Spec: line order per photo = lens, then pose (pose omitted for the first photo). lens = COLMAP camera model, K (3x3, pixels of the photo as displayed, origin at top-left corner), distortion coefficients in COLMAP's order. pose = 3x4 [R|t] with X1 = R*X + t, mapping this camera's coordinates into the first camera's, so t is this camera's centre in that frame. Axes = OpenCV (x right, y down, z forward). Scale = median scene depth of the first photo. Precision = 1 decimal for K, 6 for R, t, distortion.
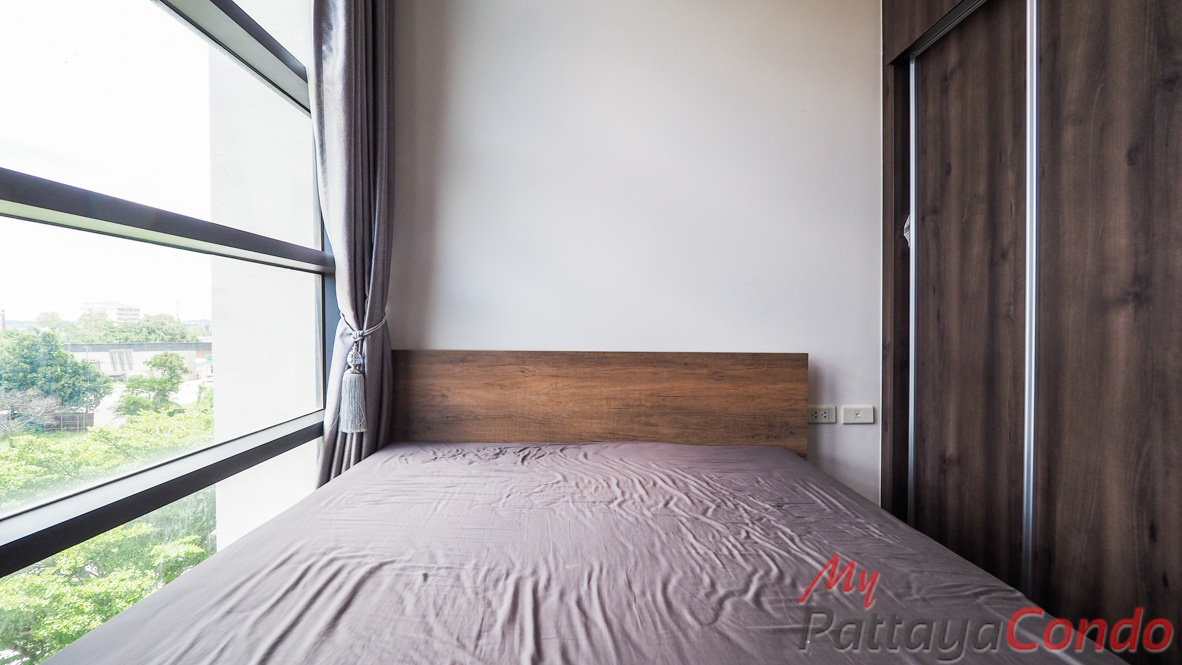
lens RADIAL K [[500.8, 0, 576.8], [0, 500.8, 329.0], [0, 0, 1]] dist [0.016919, -0.010935]
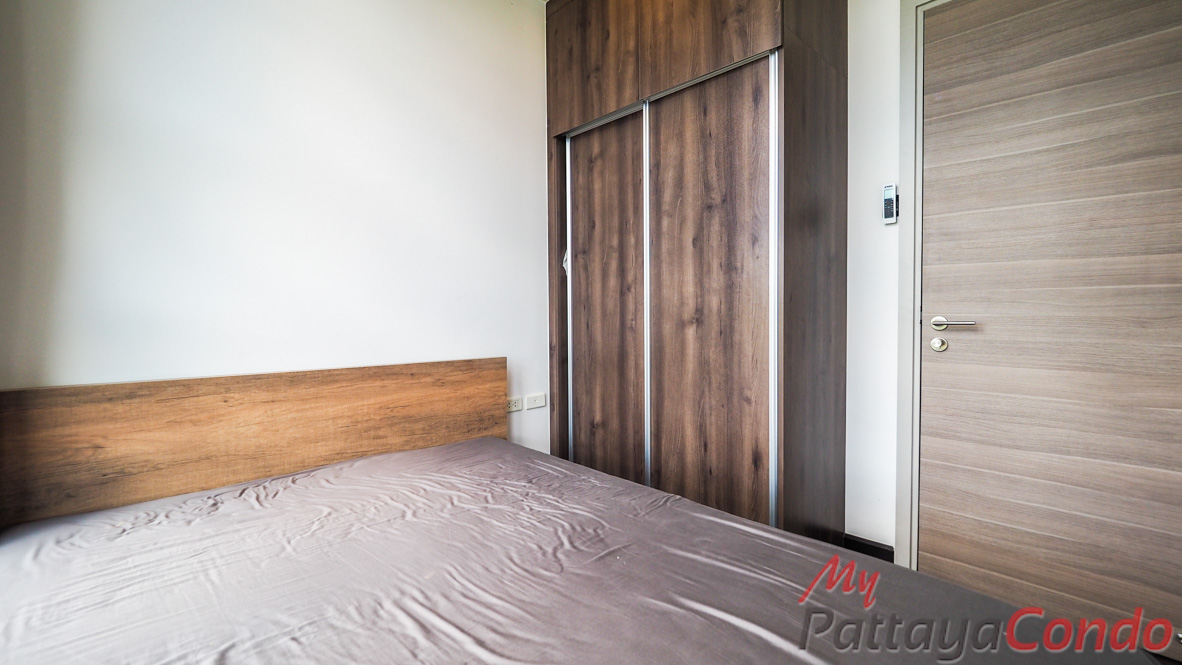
lens RADIAL K [[500.8, 0, 576.8], [0, 500.8, 329.0], [0, 0, 1]] dist [0.016919, -0.010935]
pose [[0.730614, -0.027388, 0.682241, -0.314112], [0.015752, 0.999605, 0.023260, -0.057574], [-0.682609, -0.006247, 0.730758, -0.021143]]
